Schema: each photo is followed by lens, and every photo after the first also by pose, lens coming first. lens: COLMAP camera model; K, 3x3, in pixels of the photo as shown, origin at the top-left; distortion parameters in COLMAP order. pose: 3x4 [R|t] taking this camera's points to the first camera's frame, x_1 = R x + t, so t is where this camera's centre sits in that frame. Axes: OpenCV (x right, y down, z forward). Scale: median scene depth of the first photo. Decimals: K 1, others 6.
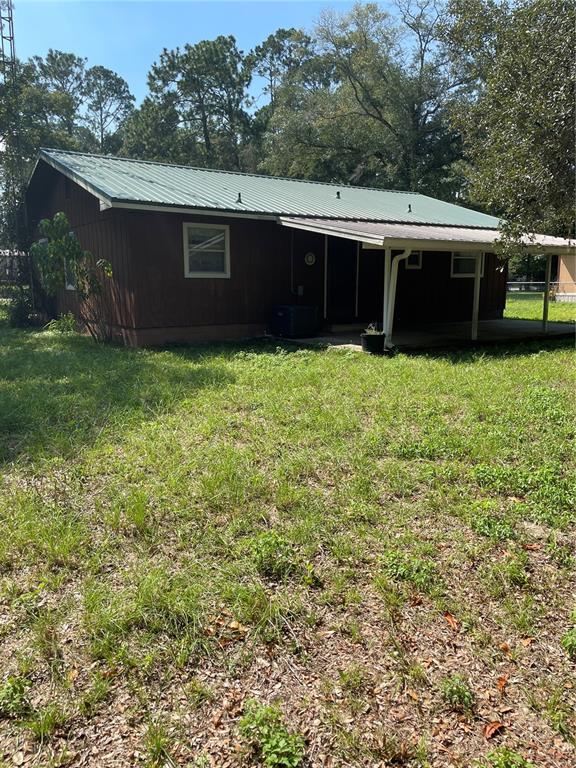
lens RADIAL K [[579.0, 0, 289.4], [0, 579.0, 381.4], [0, 0, 1]] dist [0.091294, -0.118735]
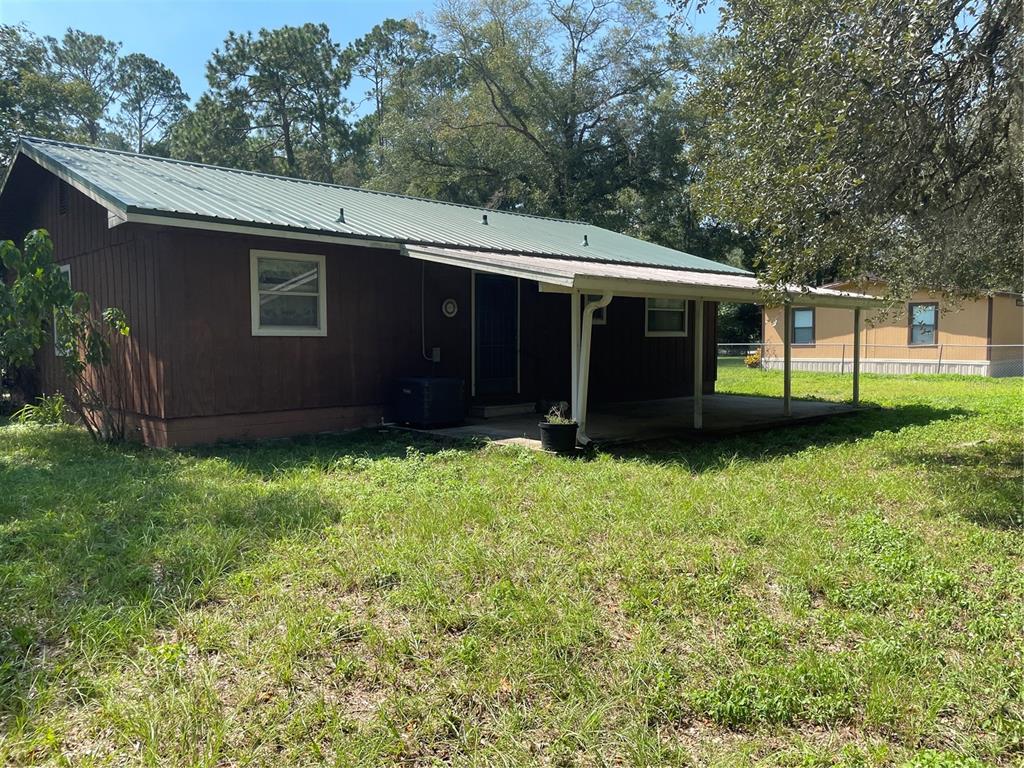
lens RADIAL K [[772.0, 0, 506.3], [0, 772.0, 387.6], [0, 0, 1]] dist [0.091294, -0.118735]
pose [[0.991011, -0.008501, 0.133509, -0.019069], [0.023262, 0.993726, -0.109398, -0.022178], [-0.131741, 0.111520, 0.984991, 0.129069]]
